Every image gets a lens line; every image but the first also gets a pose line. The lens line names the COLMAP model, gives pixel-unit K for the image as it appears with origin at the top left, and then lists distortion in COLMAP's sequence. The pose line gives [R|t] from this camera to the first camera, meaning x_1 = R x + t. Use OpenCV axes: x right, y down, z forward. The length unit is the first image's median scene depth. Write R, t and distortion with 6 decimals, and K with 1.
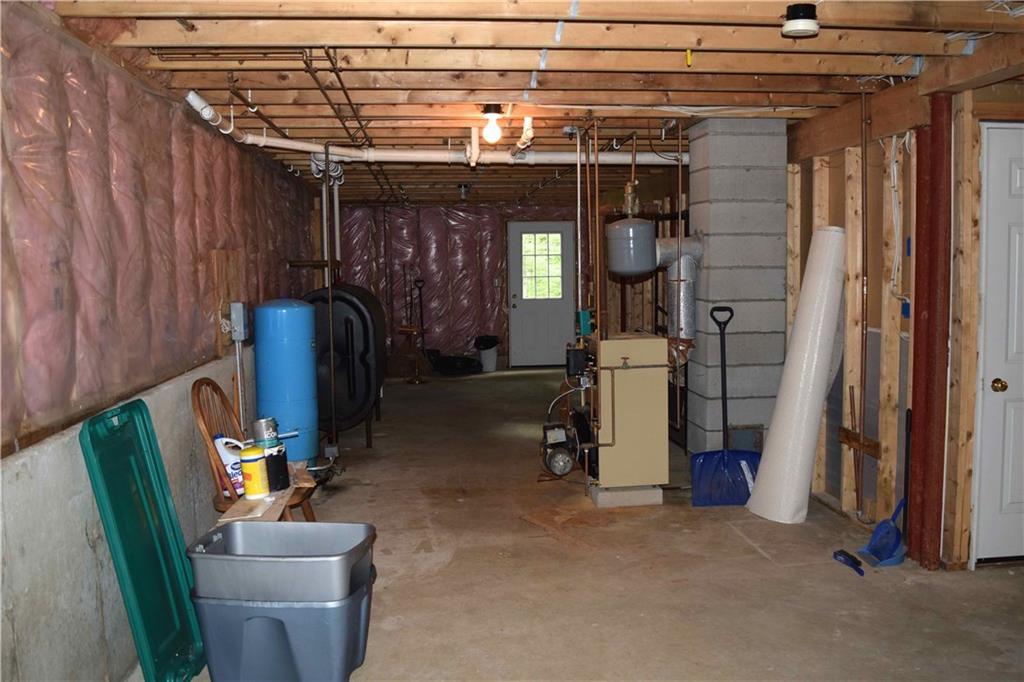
lens RADIAL K [[891.6, 0, 512.0], [0, 891.6, 341.0], [0, 0, 1]] dist [-0.080349, -0.000492]
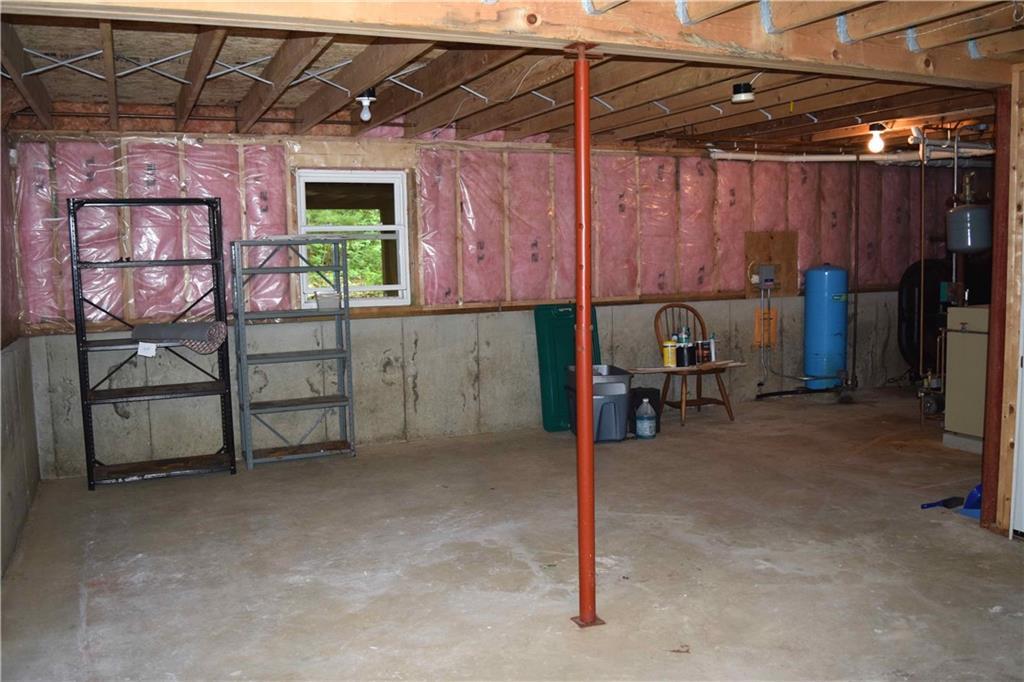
lens RADIAL K [[891.6, 0, 512.0], [0, 891.6, 341.0], [0, 0, 1]] dist [-0.080349, -0.000492]
pose [[0.305474, 0.107982, -0.946058, 1.311256], [-0.068208, 0.993478, 0.091371, -0.028371], [0.949754, 0.036617, 0.310847, 0.091752]]
